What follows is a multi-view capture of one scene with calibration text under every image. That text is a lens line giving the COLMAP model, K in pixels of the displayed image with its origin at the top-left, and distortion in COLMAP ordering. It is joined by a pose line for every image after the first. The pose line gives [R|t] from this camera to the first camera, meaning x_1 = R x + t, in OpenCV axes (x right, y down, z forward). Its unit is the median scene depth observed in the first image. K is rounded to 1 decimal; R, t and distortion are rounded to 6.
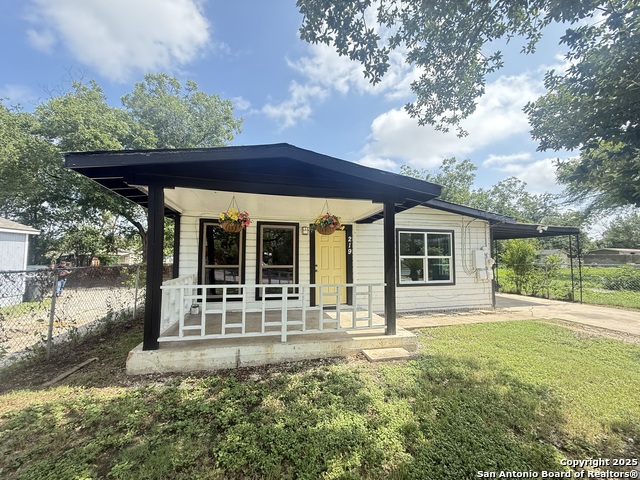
lens RADIAL K [[255.5, 0, 320.0], [0, 255.5, 240.0], [0, 0, 1]] dist [0.000951, 0.000044]
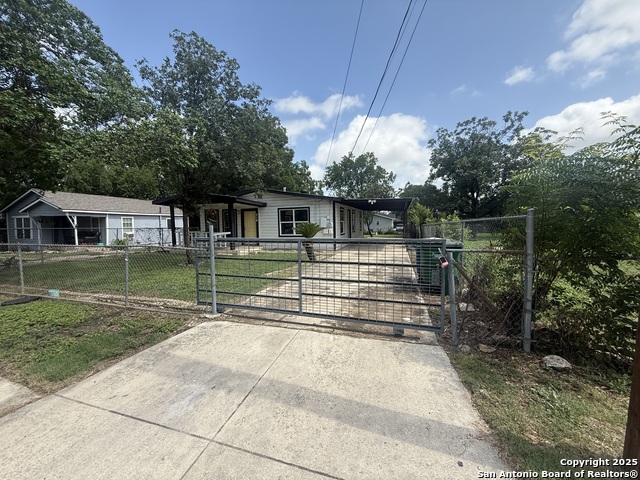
lens RADIAL K [[255.5, 0, 320.0], [0, 255.5, 240.0], [0, 0, 1]] dist [0.000951, 0.000044]
pose [[0.868350, 0.005407, -0.495922, 1.528073], [0.052214, 0.993387, 0.102257, 0.014166], [0.493195, -0.114689, 0.862325, -0.566923]]
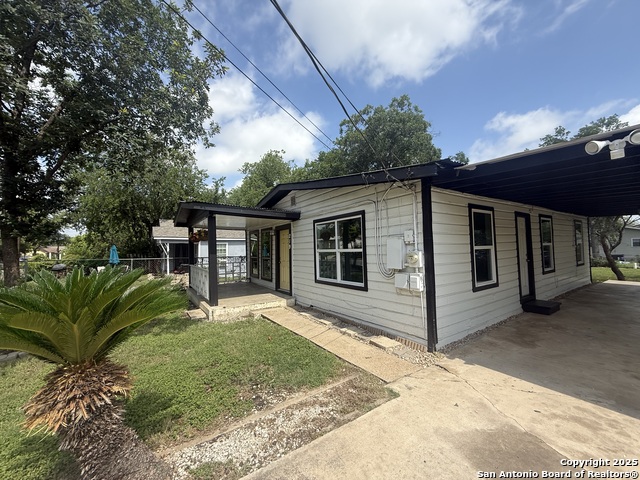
lens RADIAL K [[255.5, 0, 320.0], [0, 255.5, 240.0], [0, 0, 1]] dist [0.000951, 0.000044]
pose [[0.378190, -0.051618, -0.924288, 1.132393], [0.078576, 0.996631, -0.023507, 0.048290], [0.922387, -0.063737, 0.380972, 0.646203]]
